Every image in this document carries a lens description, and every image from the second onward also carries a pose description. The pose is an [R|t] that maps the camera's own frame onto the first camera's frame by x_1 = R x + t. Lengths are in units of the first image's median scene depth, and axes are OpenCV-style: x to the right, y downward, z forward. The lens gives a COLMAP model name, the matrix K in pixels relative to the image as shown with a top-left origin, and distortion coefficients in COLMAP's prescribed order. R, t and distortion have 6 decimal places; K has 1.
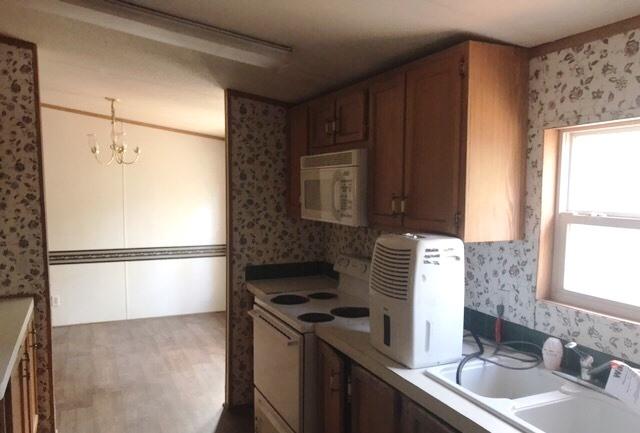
lens RADIAL K [[517.5, 0, 318.8], [0, 517.5, 226.8], [0, 0, 1]] dist [-0.005631, 0.015924]
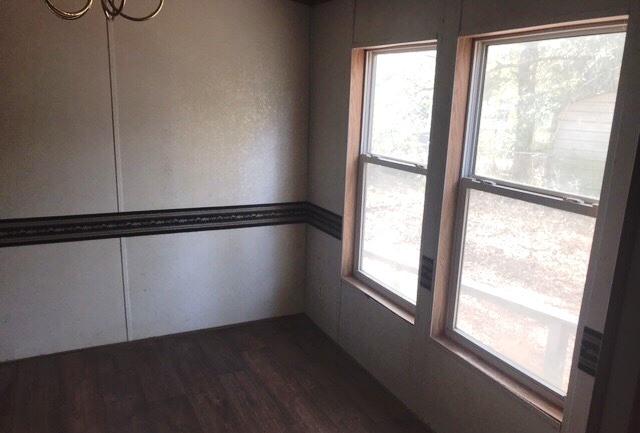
lens RADIAL K [[517.5, 0, 318.8], [0, 517.5, 226.8], [0, 0, 1]] dist [-0.005631, 0.015924]
pose [[0.998885, 0.014341, 0.044983, -0.205291], [-0.021965, 0.984523, 0.173872, -0.038901], [-0.041793, -0.174666, 0.983740, 0.499165]]
